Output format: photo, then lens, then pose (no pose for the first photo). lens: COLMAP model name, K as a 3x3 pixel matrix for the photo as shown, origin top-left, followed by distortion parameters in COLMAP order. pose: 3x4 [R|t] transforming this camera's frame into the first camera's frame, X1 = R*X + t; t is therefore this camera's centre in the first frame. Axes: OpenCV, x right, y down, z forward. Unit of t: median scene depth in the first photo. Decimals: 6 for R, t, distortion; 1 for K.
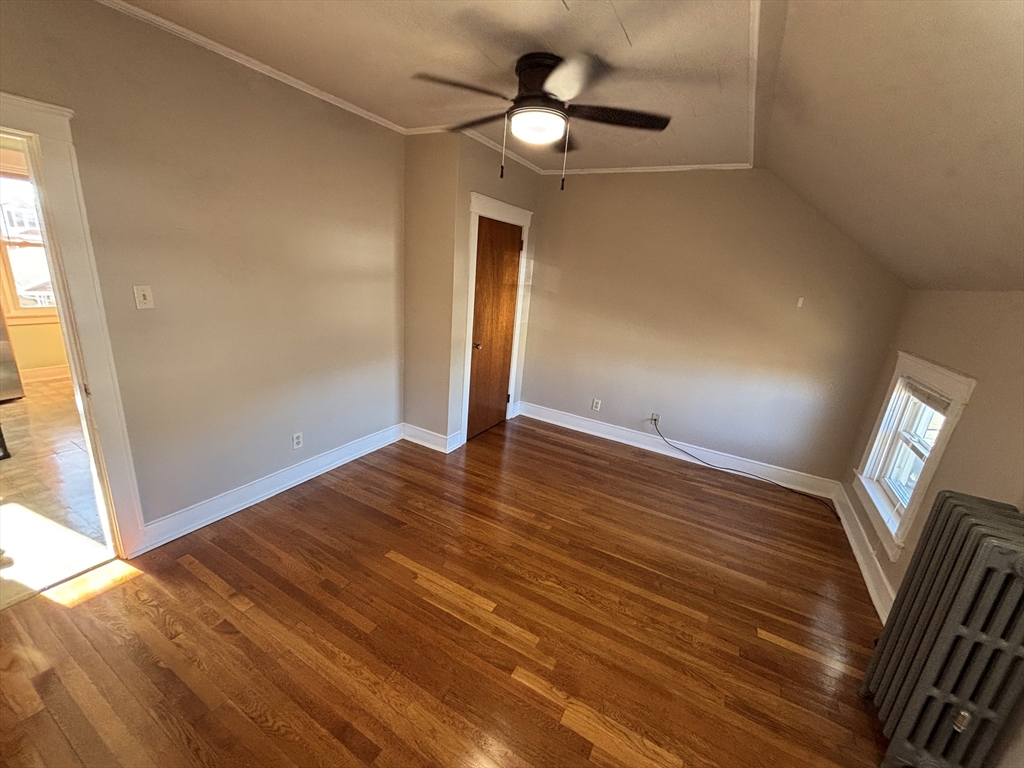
lens RADIAL K [[413.8, 0, 513.7], [0, 413.8, 384.7], [0, 0, 1]] dist [0.002088, -0.000316]
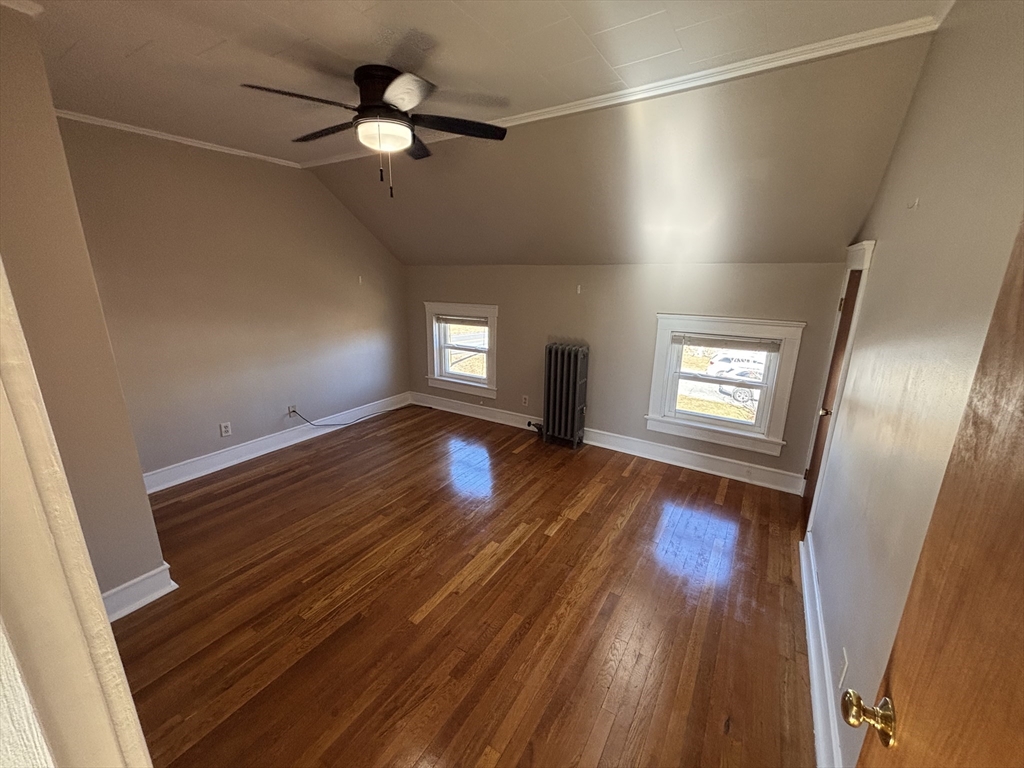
lens RADIAL K [[413.8, 0, 505.5], [0, 413.8, 386.7], [0, 0, 1]] dist [0.002088, -0.000316]
pose [[0.055659, -0.339885, 0.938818, -0.826428], [0.275153, 0.909088, 0.312809, -0.214444], [-0.959788, 0.240908, 0.144119, 0.526164]]
